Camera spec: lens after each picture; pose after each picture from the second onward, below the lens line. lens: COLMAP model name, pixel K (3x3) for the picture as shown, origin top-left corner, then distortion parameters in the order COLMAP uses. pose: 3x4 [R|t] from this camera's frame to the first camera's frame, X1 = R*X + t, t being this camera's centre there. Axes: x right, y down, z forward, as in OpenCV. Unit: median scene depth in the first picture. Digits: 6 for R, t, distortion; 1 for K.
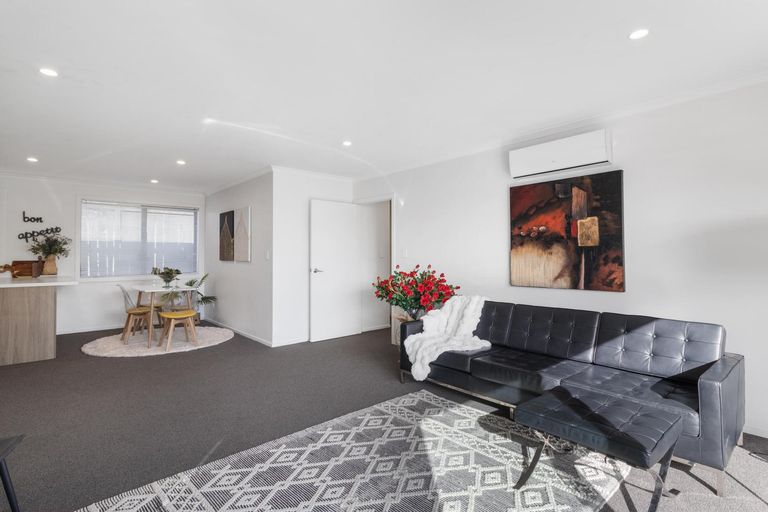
lens RADIAL K [[388.8, 0, 375.8], [0, 388.8, 252.6], [0, 0, 1]] dist [0.001405, 0.000470]
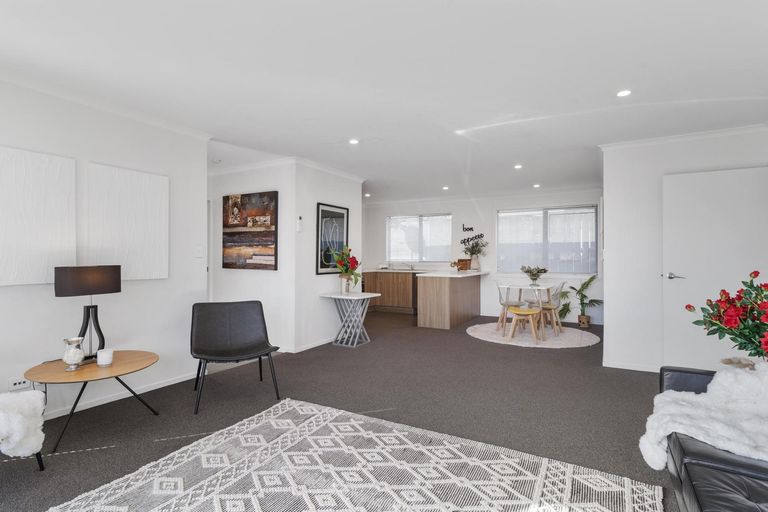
lens RADIAL K [[388.8, 0, 375.8], [0, 388.8, 252.6], [0, 0, 1]] dist [0.001405, 0.000470]
pose [[0.312120, -0.009721, -0.949993, 0.362628], [0.007330, 0.999943, -0.007824, 0.006365], [0.950014, -0.004521, 0.312173, 0.287530]]
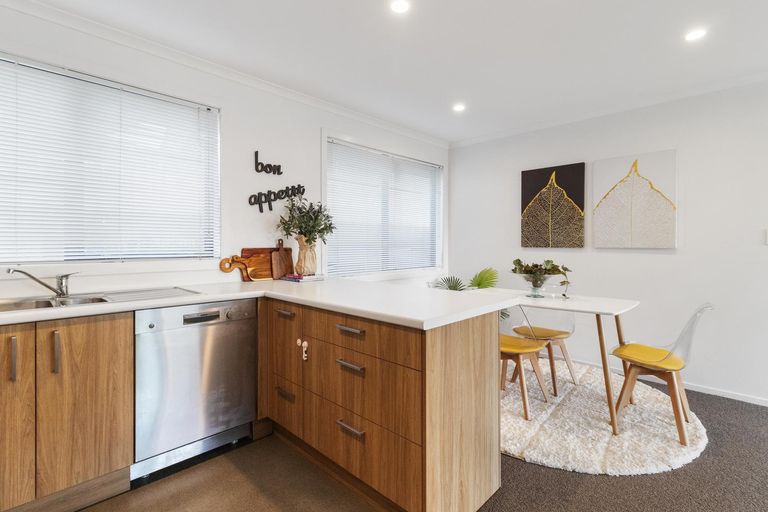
lens RADIAL K [[384.0, 0, 383.3], [0, 384.0, 244.8], [0, 0, 1]] dist [-0.000330, -0.000182]
pose [[0.996863, 0.000255, 0.079145, -0.855364], [-0.001757, 0.999820, 0.018908, 0.007969], [-0.079126, -0.018988, 0.996684, 0.528716]]
